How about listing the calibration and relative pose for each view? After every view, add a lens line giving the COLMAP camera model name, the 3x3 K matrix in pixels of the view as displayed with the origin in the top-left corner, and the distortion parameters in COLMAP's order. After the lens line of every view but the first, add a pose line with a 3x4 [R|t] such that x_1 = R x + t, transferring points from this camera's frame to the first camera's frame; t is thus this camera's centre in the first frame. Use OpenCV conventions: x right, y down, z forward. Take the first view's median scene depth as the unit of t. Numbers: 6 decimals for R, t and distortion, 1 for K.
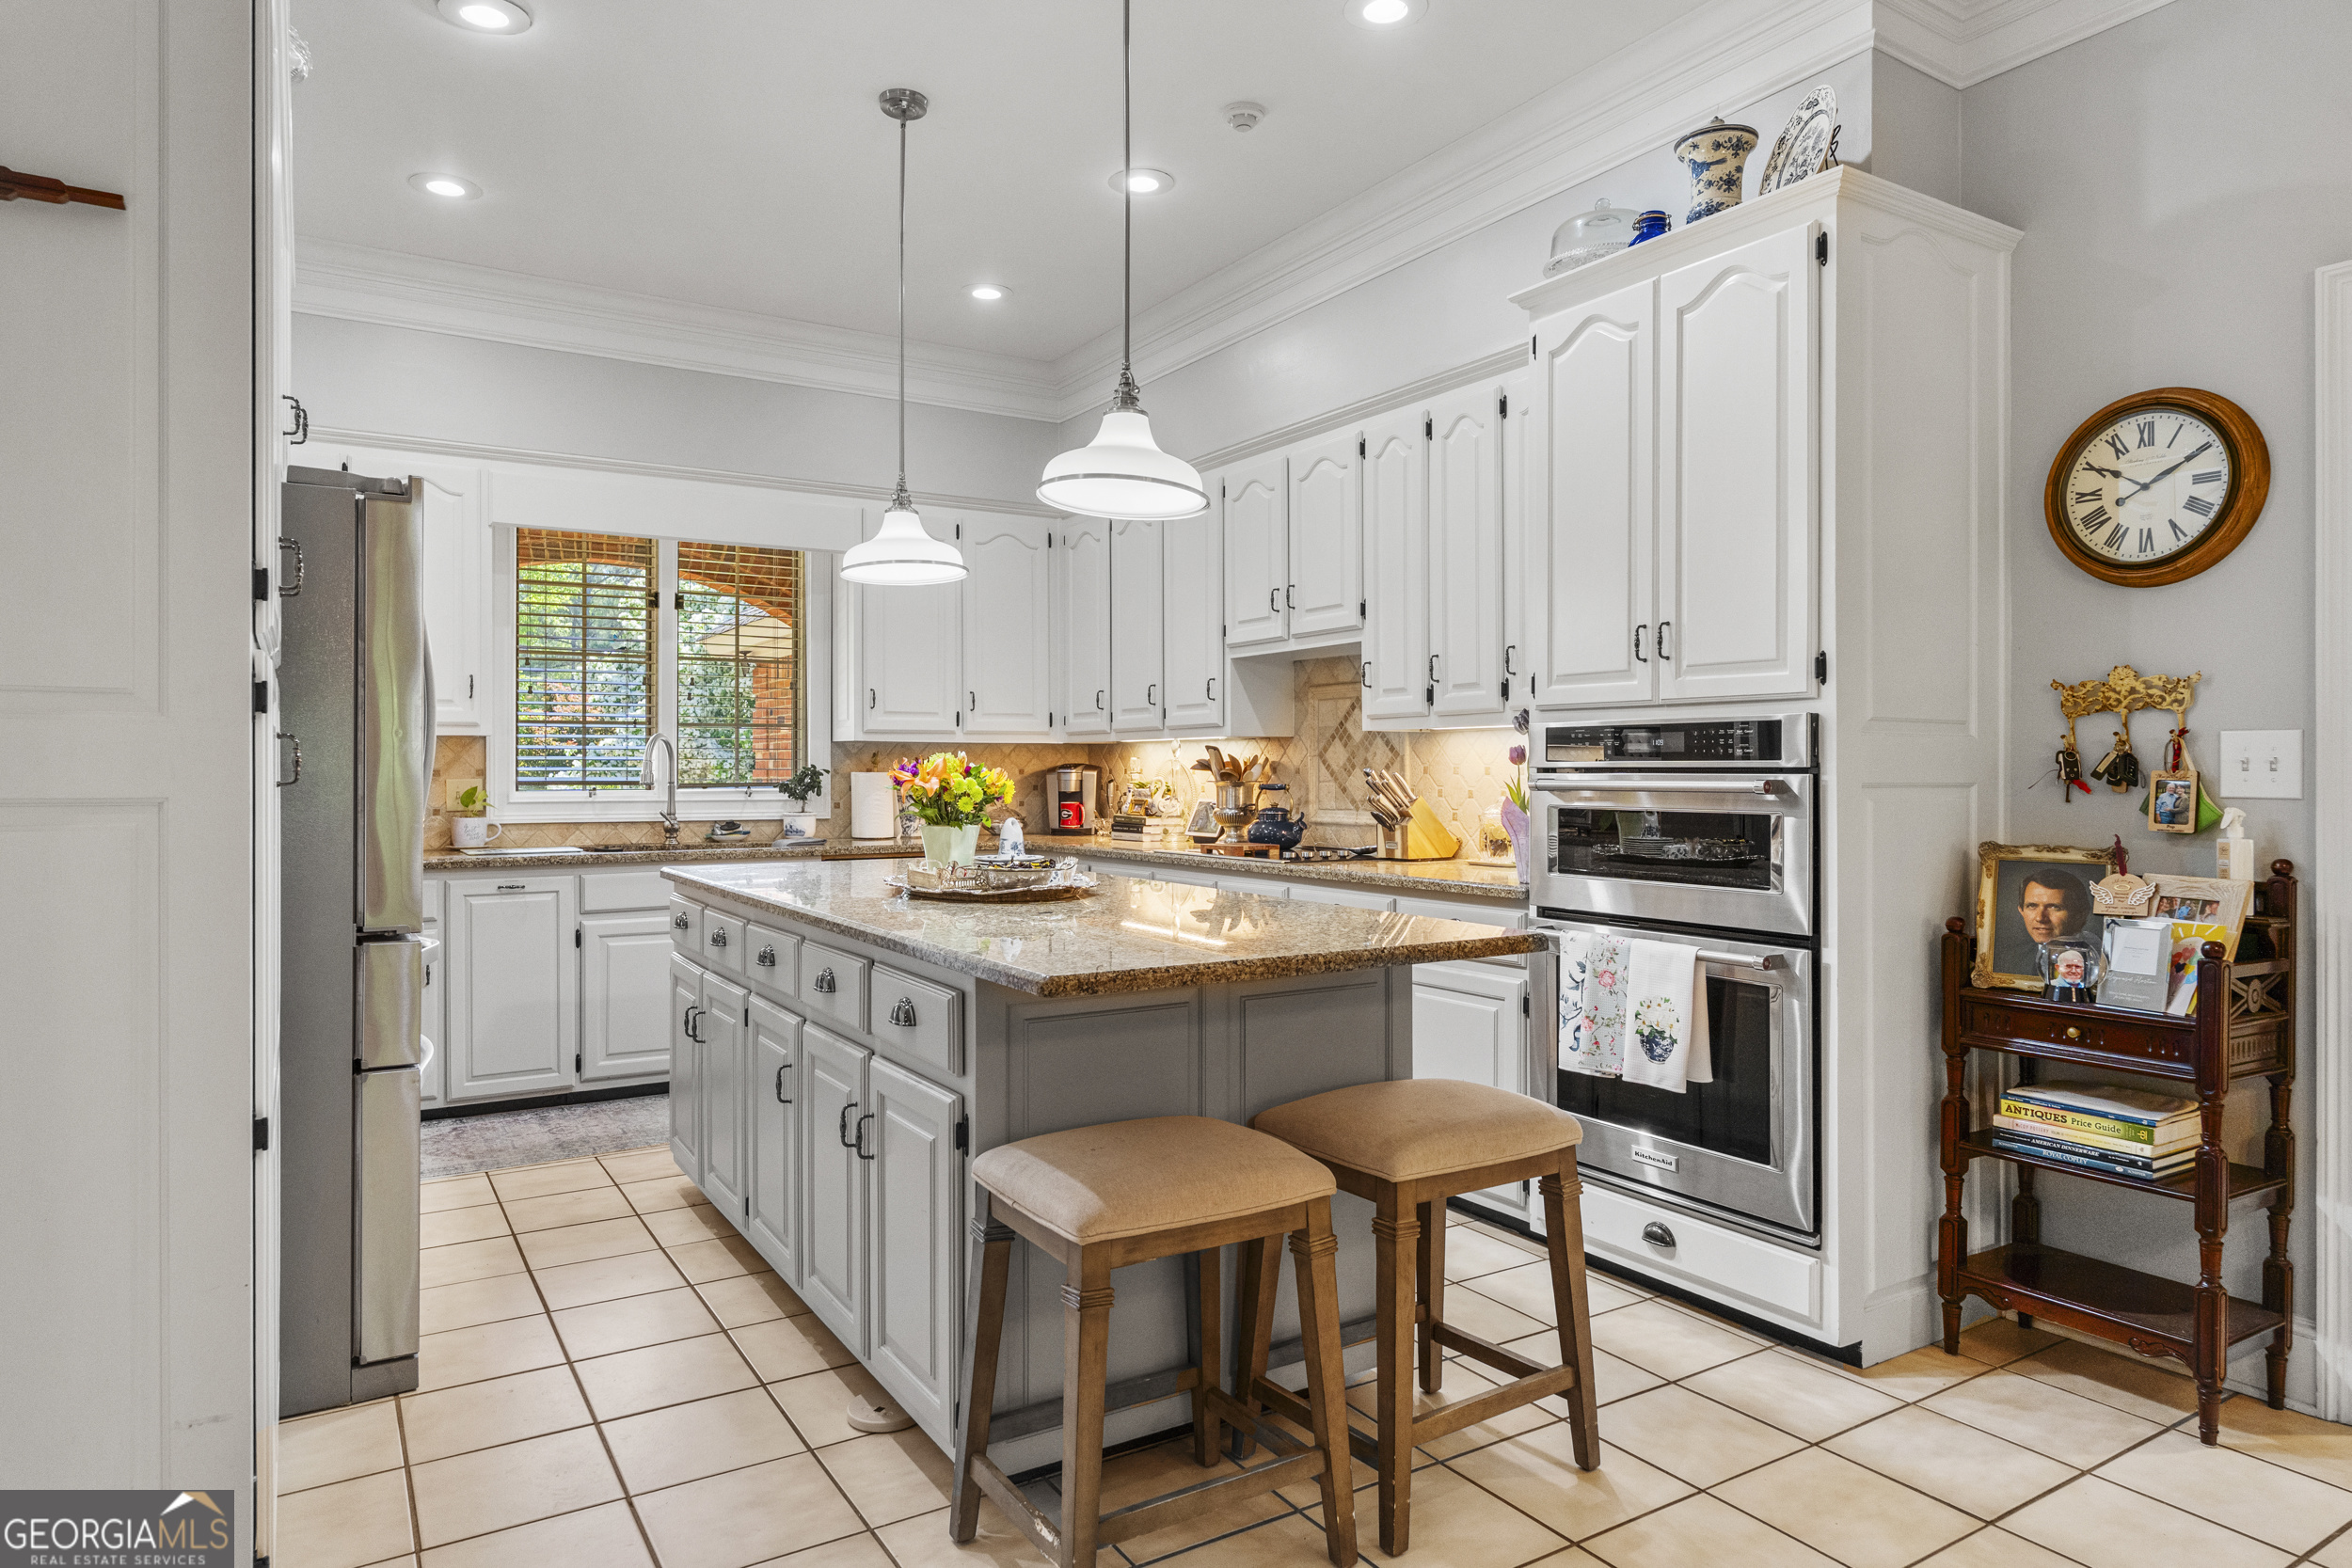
lens RADIAL K [[1408.4, 0, 1179.0], [0, 1408.4, 771.1], [0, 0, 1]] dist [0.002846, 0.002799]
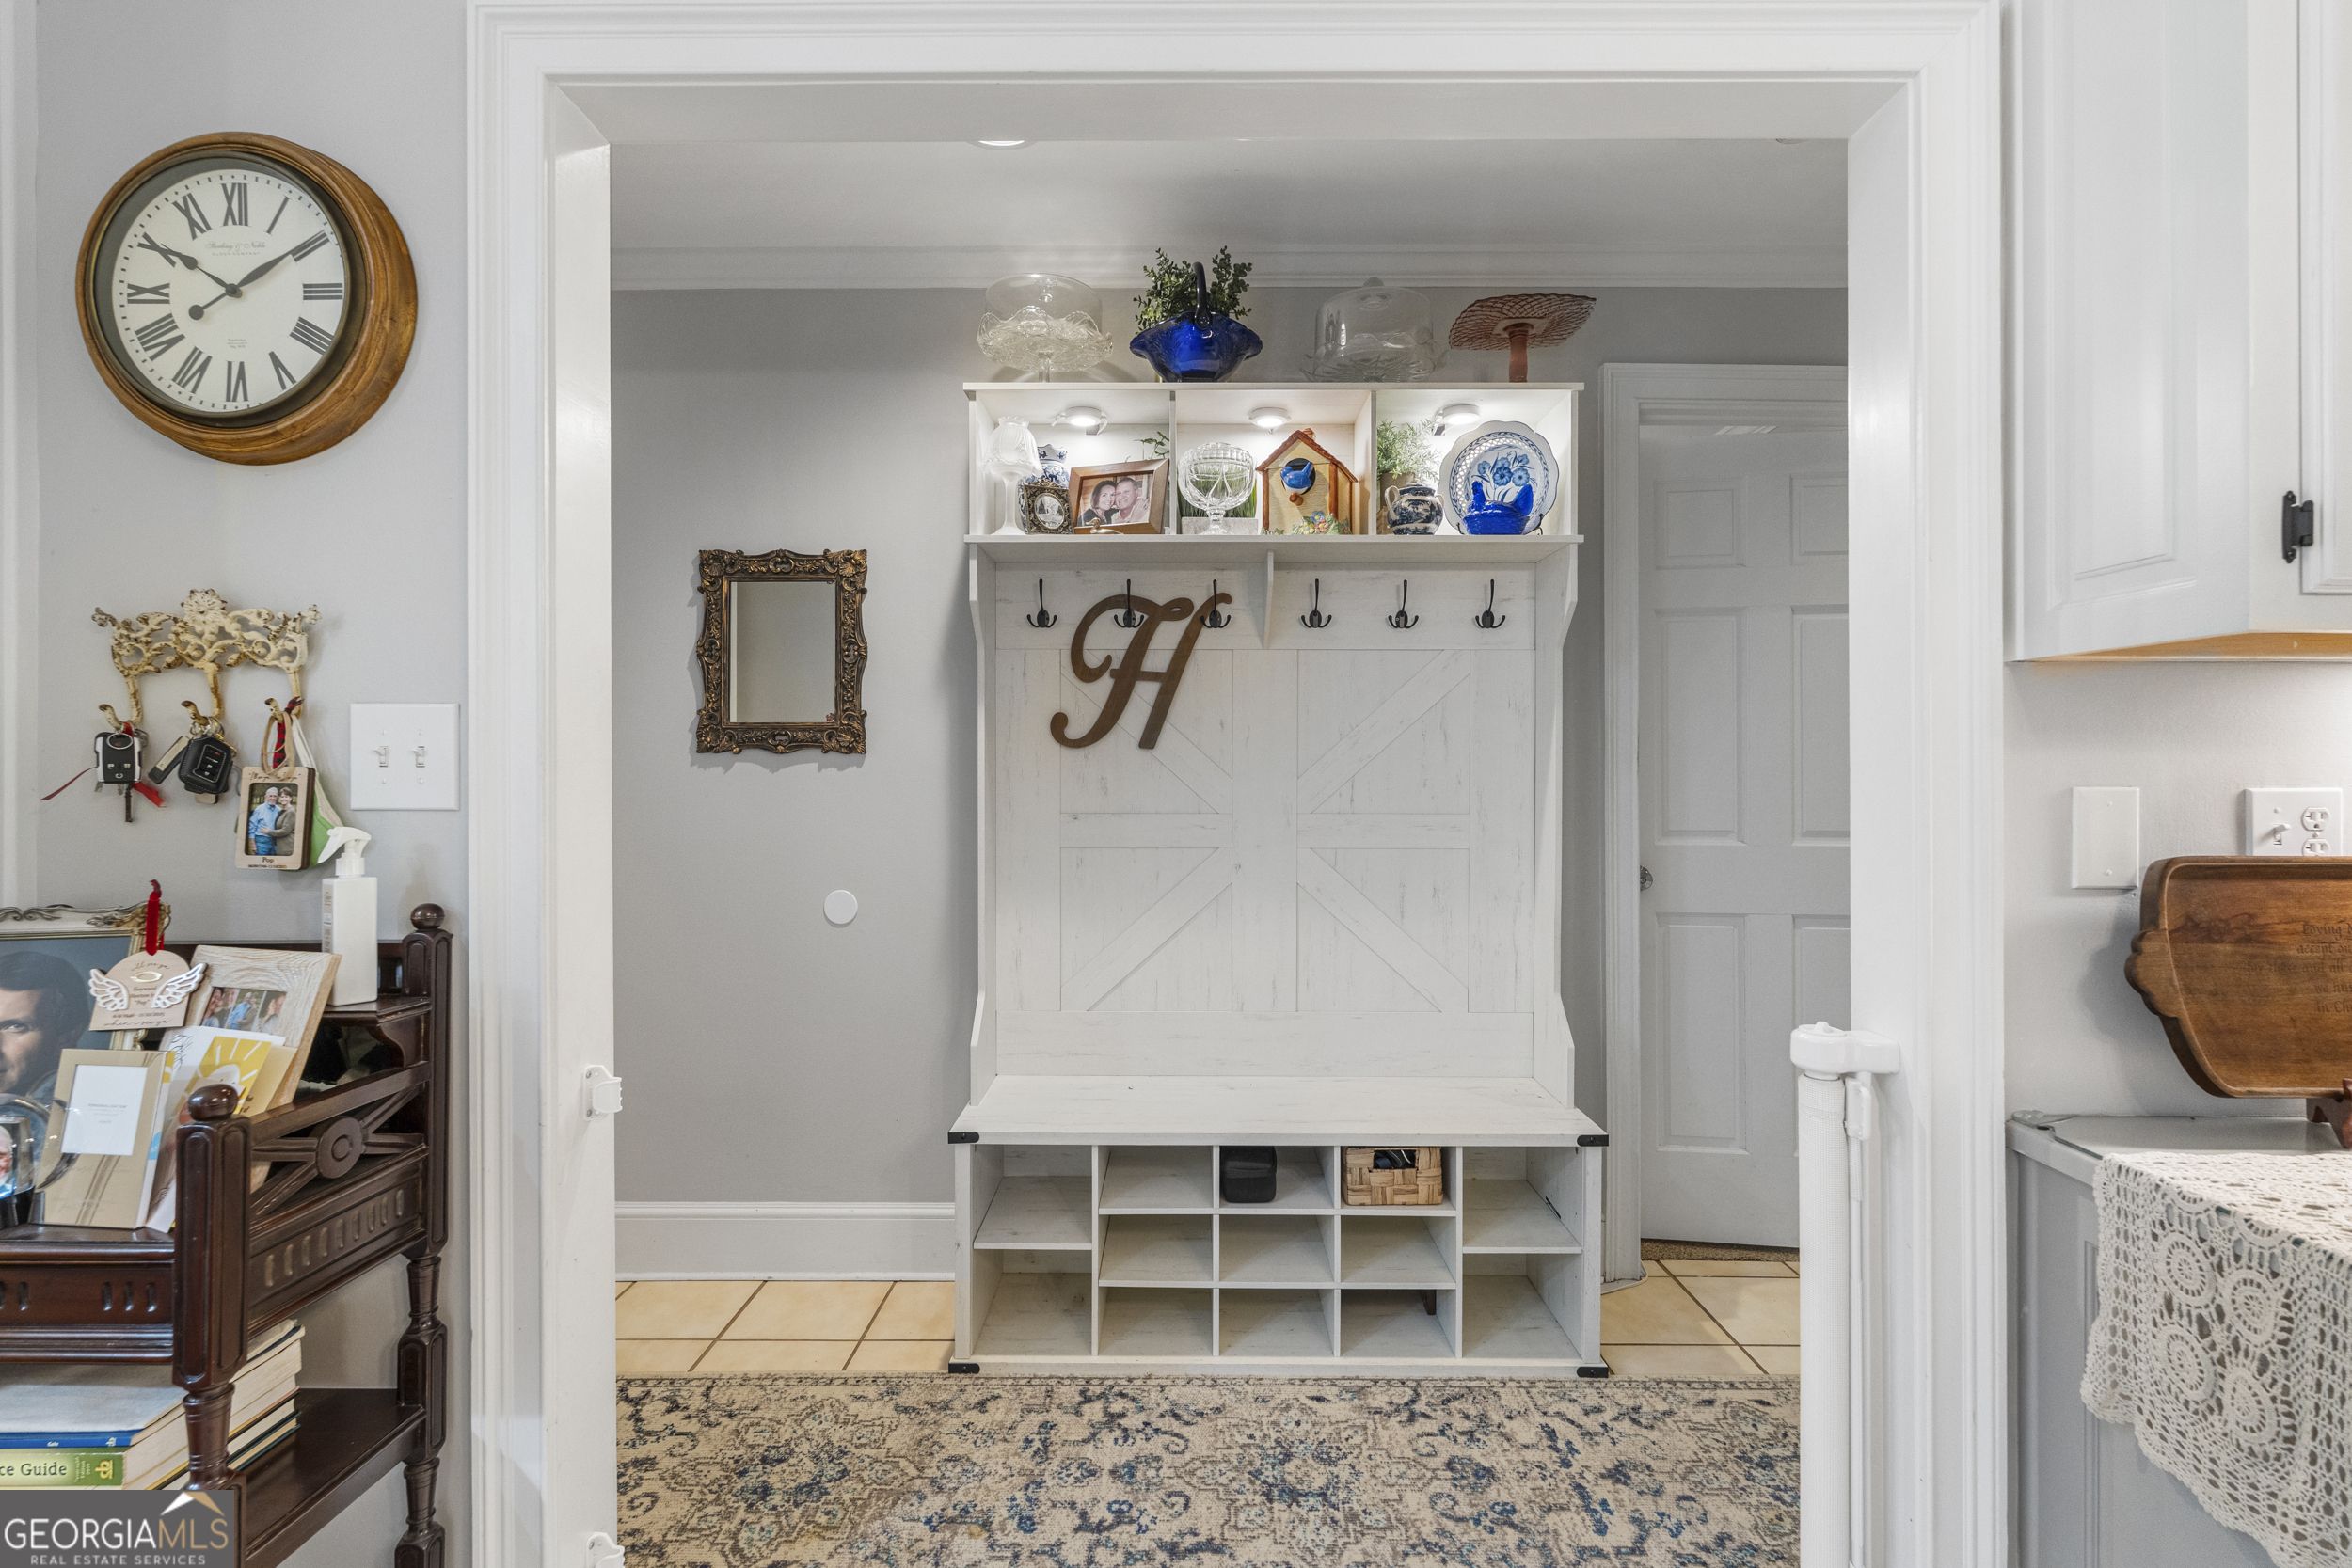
lens RADIAL K [[1066.0, 0, 1176.0], [0, 1066.0, 784.0], [0, 0, 1]] dist [-0.015831, 0.000345]
pose [[0.531790, -0.008297, 0.846836, 0.522663], [0.003452, 0.999965, 0.007629, 0.004884], [-0.846870, -0.001134, 0.531800, 0.429589]]
